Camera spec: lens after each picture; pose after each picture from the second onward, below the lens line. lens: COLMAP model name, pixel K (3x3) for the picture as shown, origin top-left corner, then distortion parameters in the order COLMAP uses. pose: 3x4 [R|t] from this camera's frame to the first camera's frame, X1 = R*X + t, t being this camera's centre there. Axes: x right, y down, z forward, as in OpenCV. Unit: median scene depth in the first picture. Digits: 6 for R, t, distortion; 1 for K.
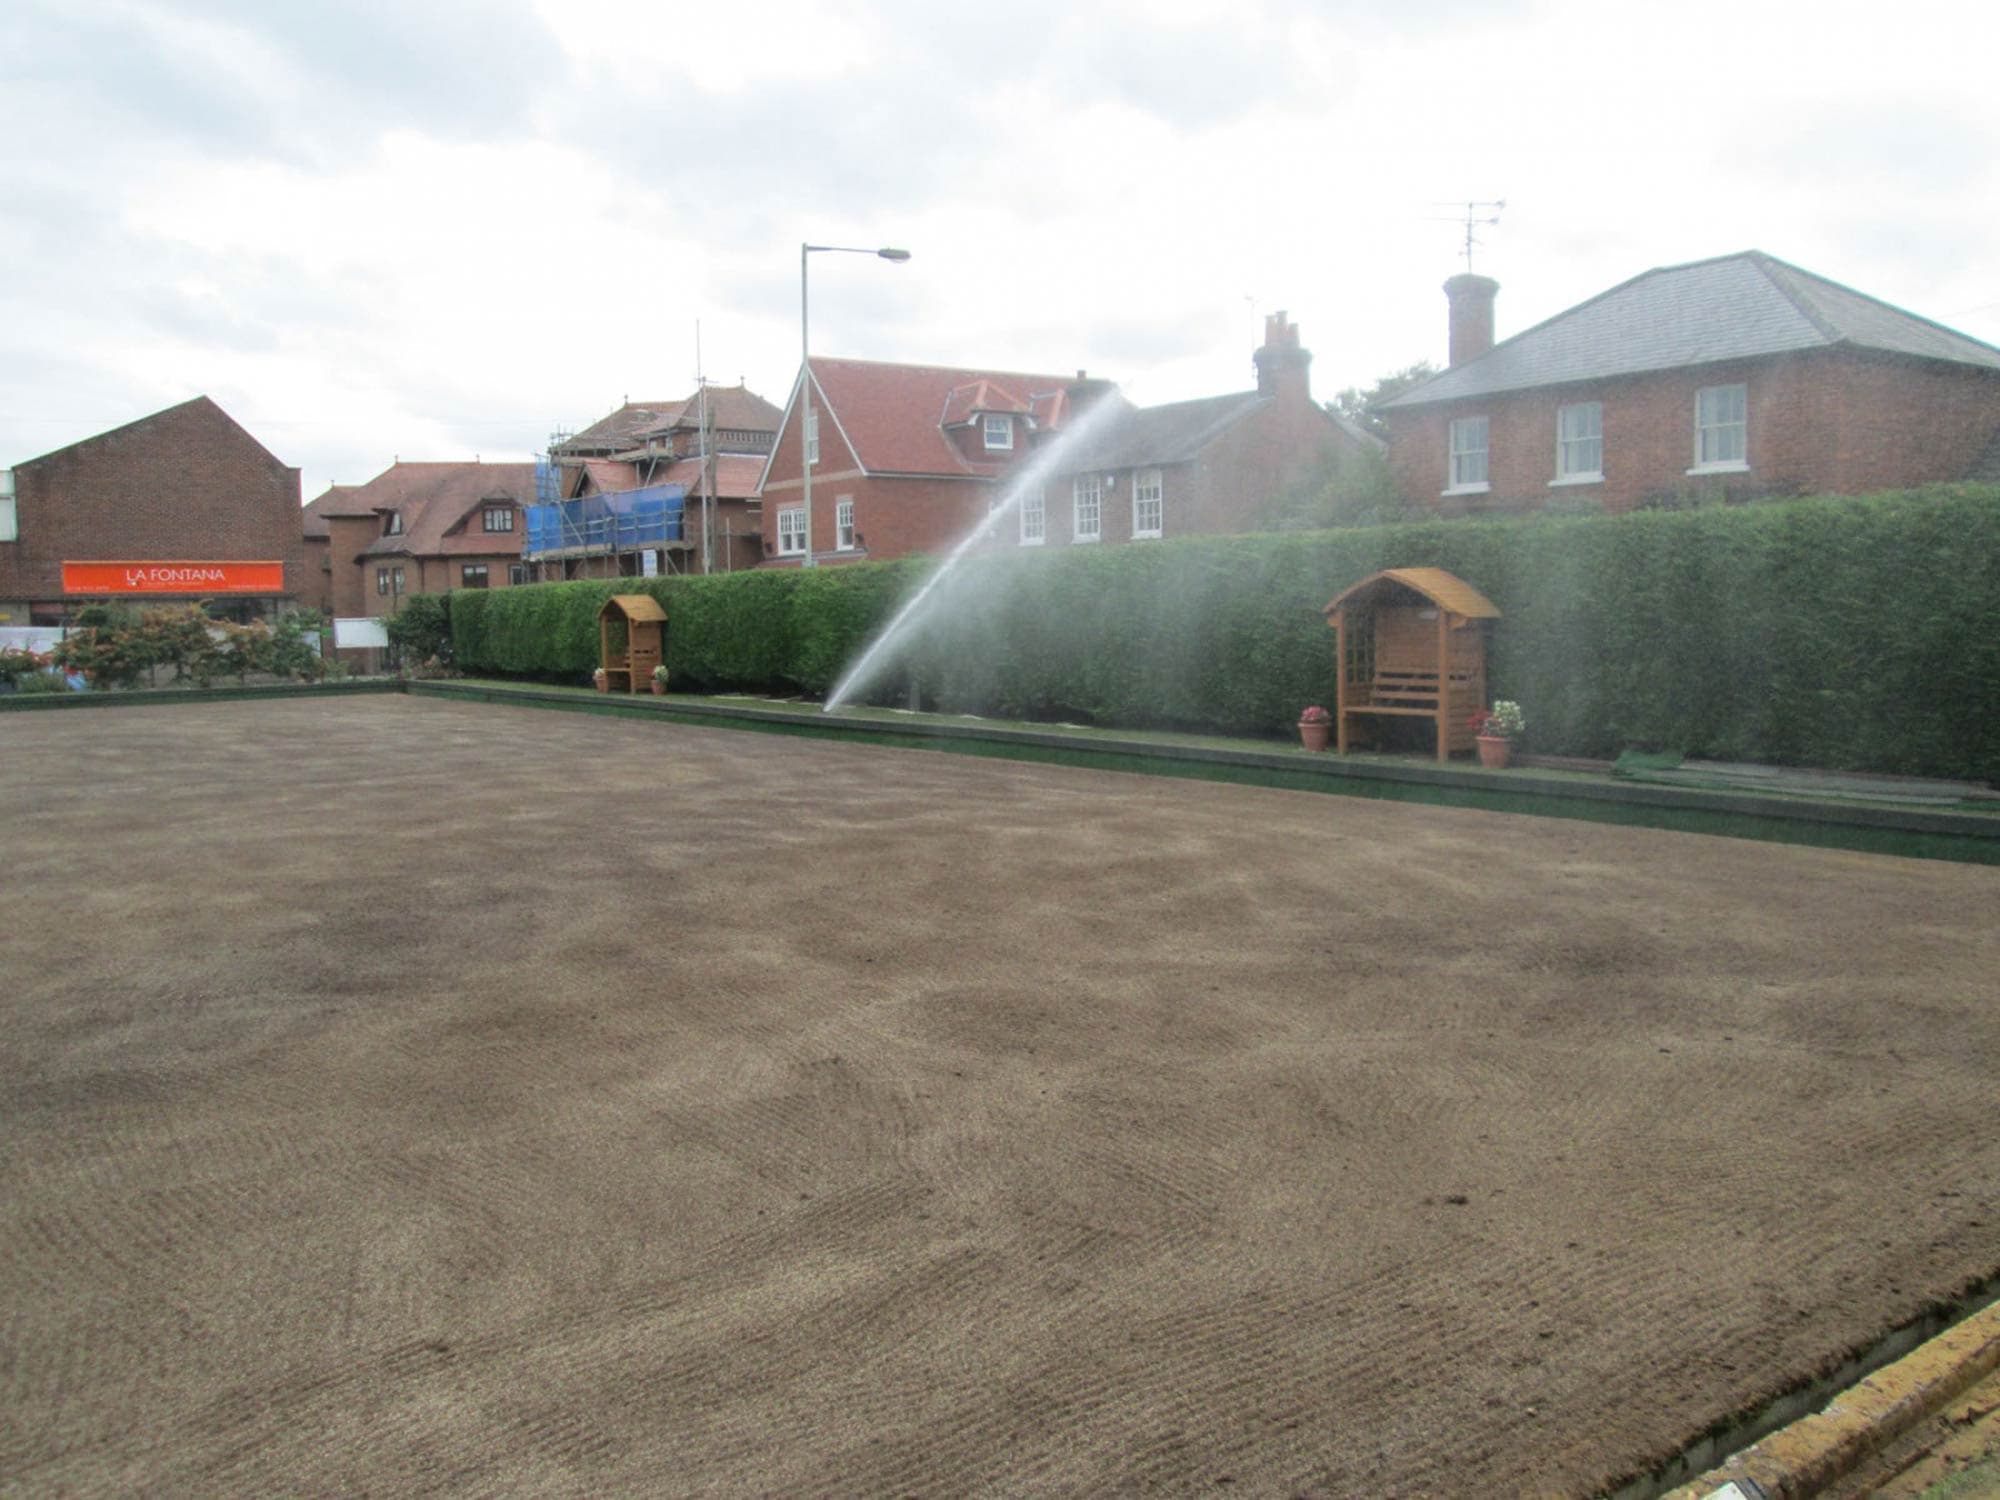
lens RADIAL K [[1679.9, 0, 987.5], [0, 1679.9, 753.3], [0, 0, 1]] dist [-0.046373, 0.018522]
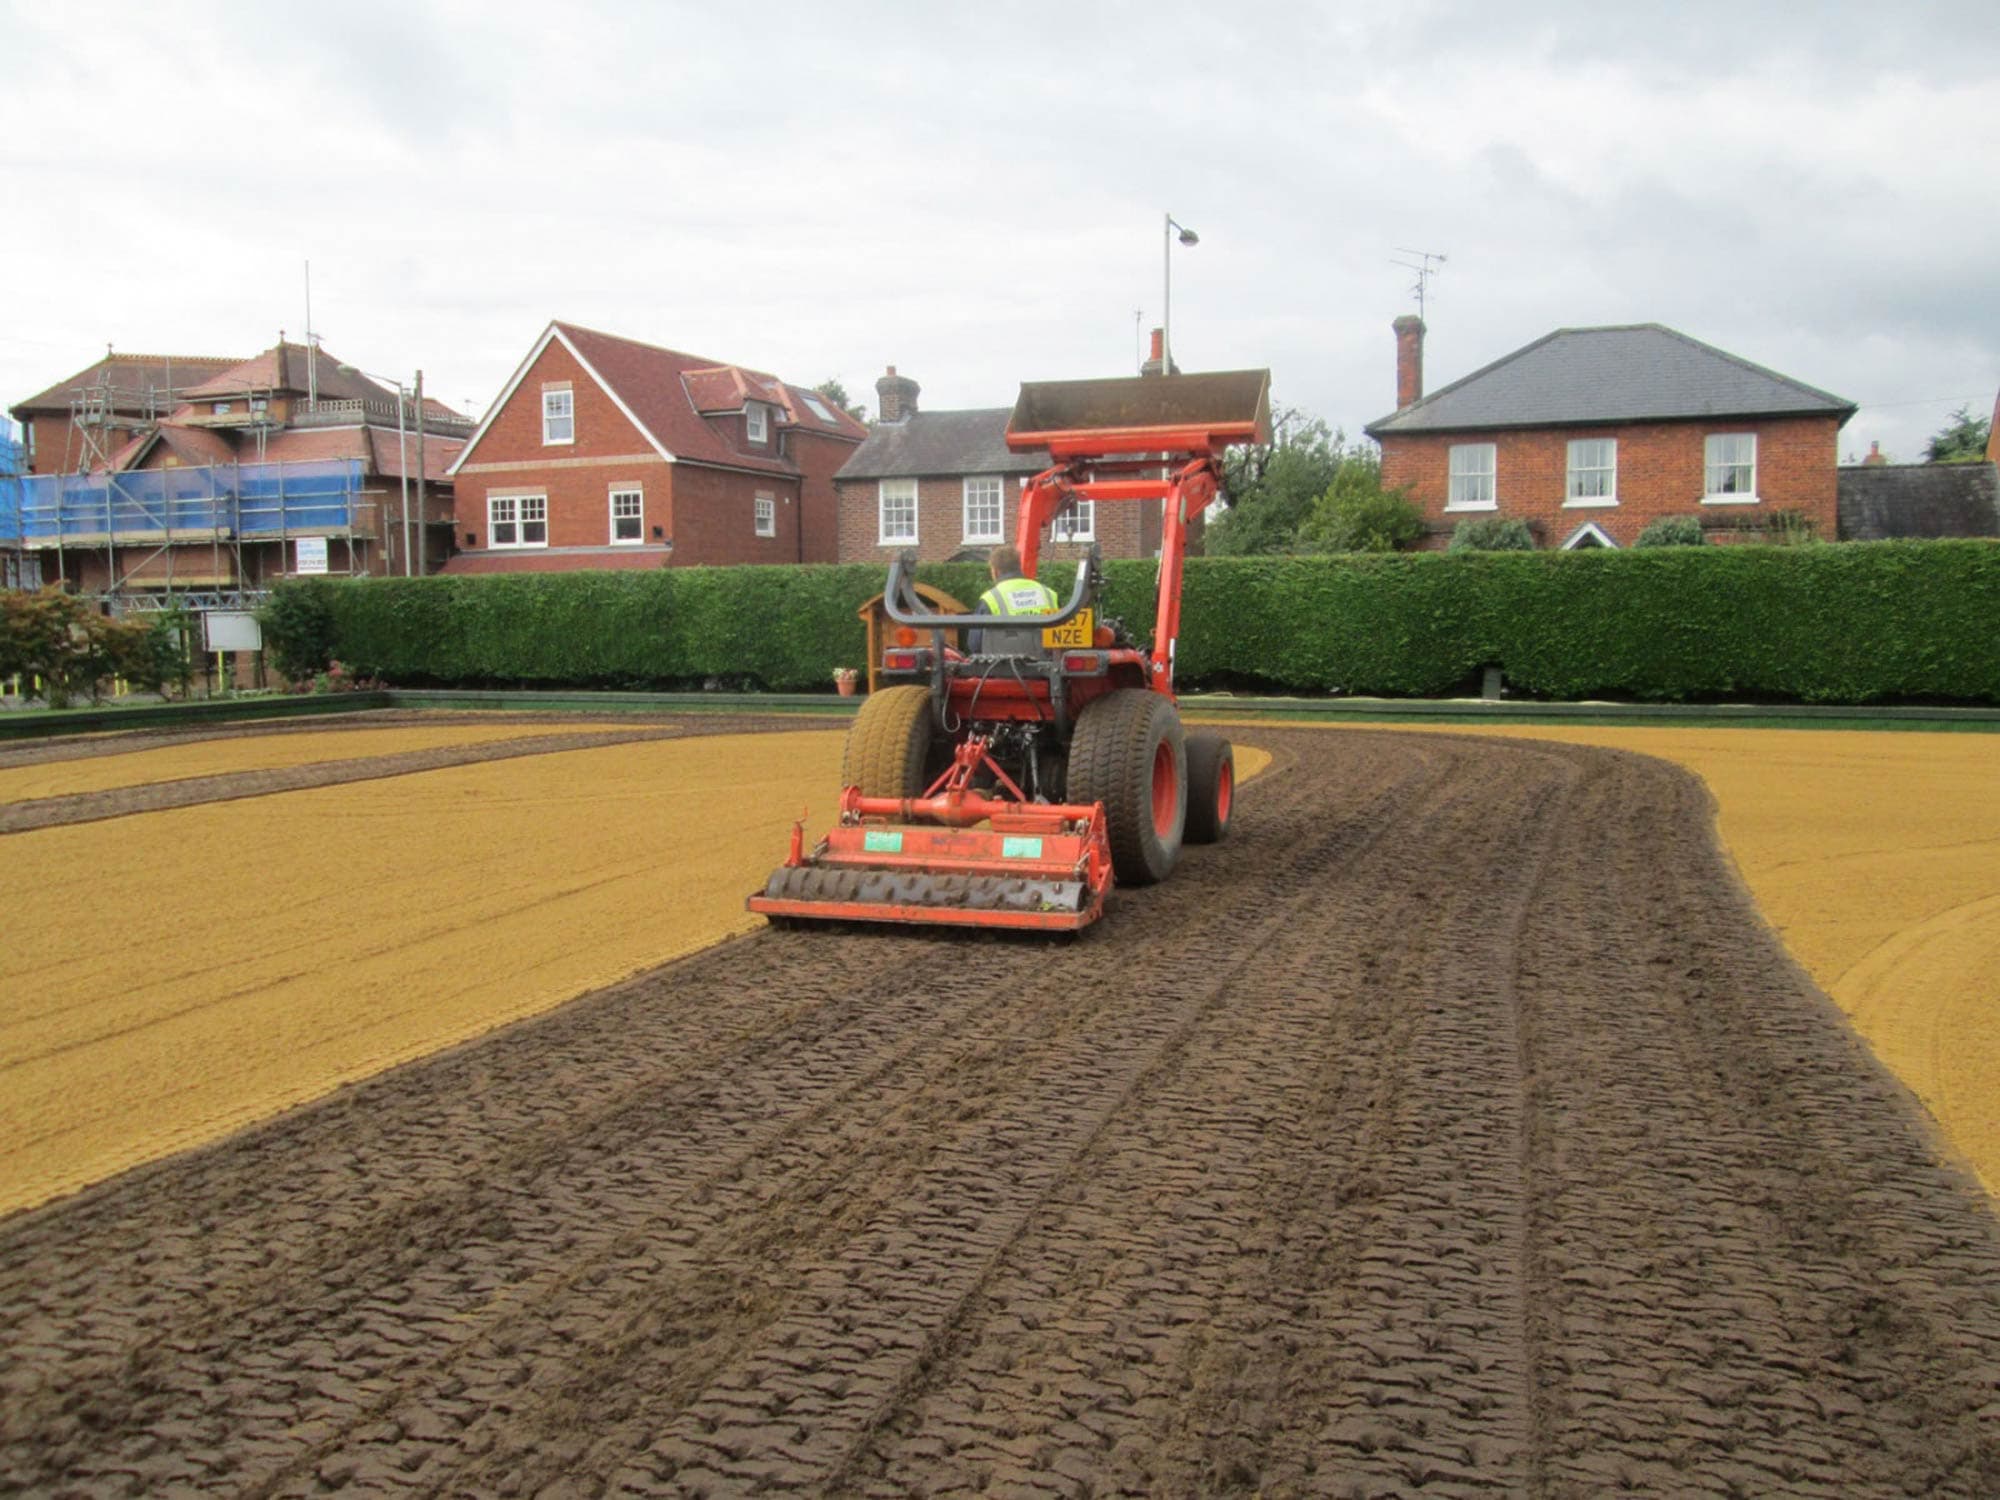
lens RADIAL K [[1665.5, 0, 987.7], [0, 1665.5, 750.3], [0, 0, 1]] dist [-0.041971, 0.013456]
pose [[0.830187, -0.034612, 0.556409, -0.431675], [0.042801, 0.999082, -0.001712, -0.003165], [-0.555839, 0.025236, 0.830907, 0.174403]]
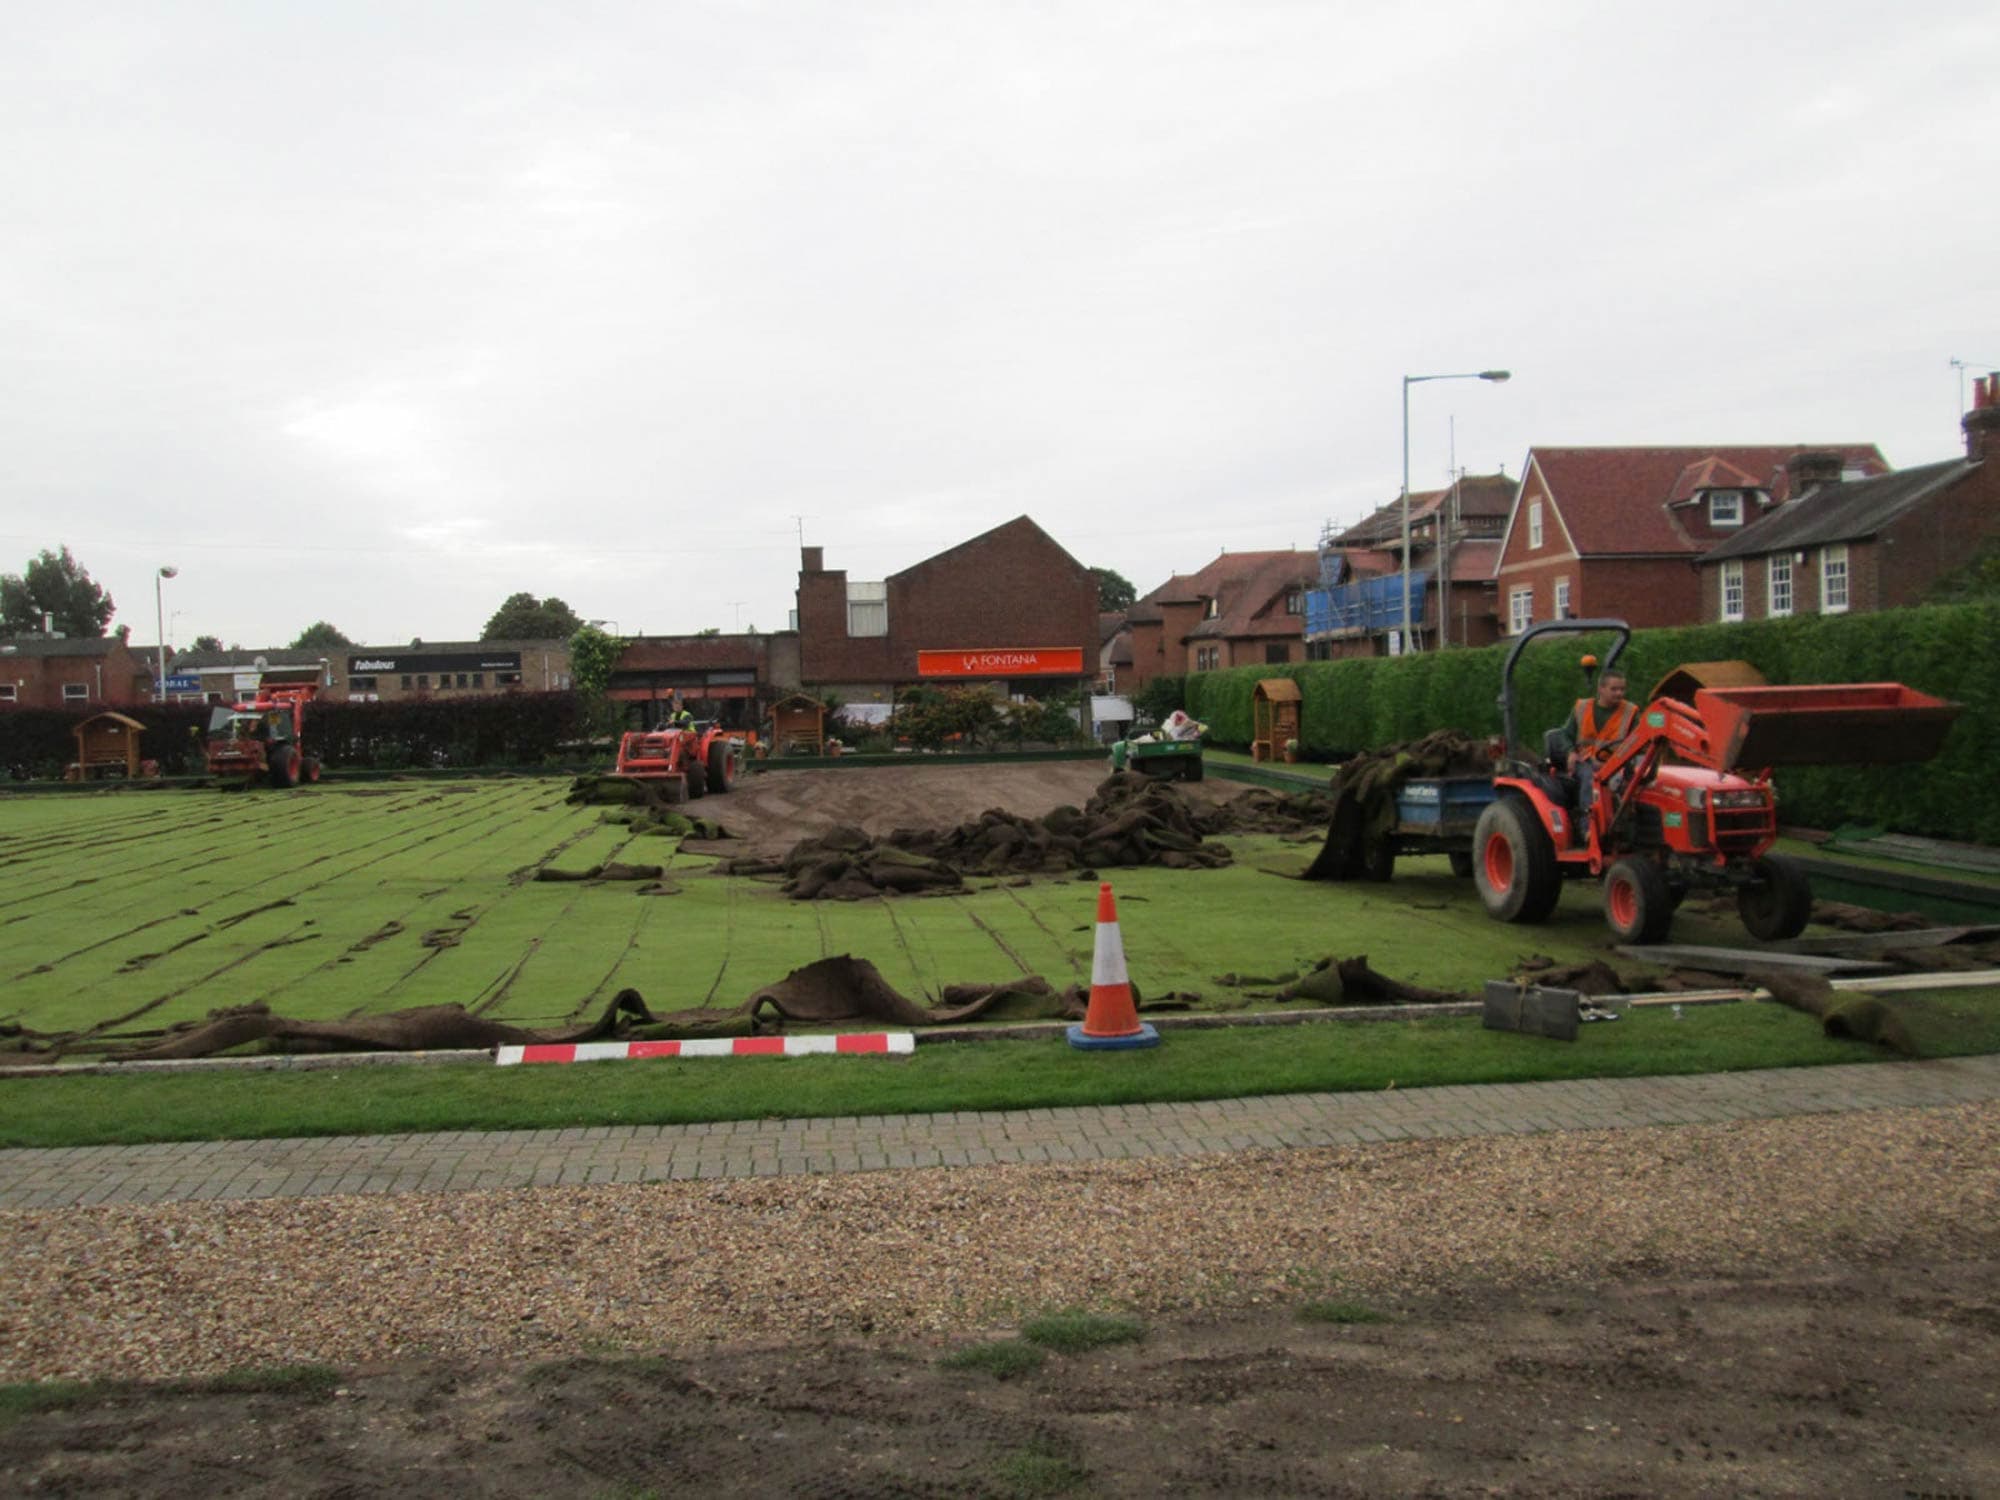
lens RADIAL K [[1679.9, 0, 987.5], [0, 1679.9, 753.3], [0, 0, 1]] dist [-0.046373, 0.018522]
pose [[0.865042, 0.012984, -0.501531, 0.133459], [-0.033541, 0.998925, -0.031992, 0.001986], [0.500577, 0.044497, 0.864548, -0.081304]]
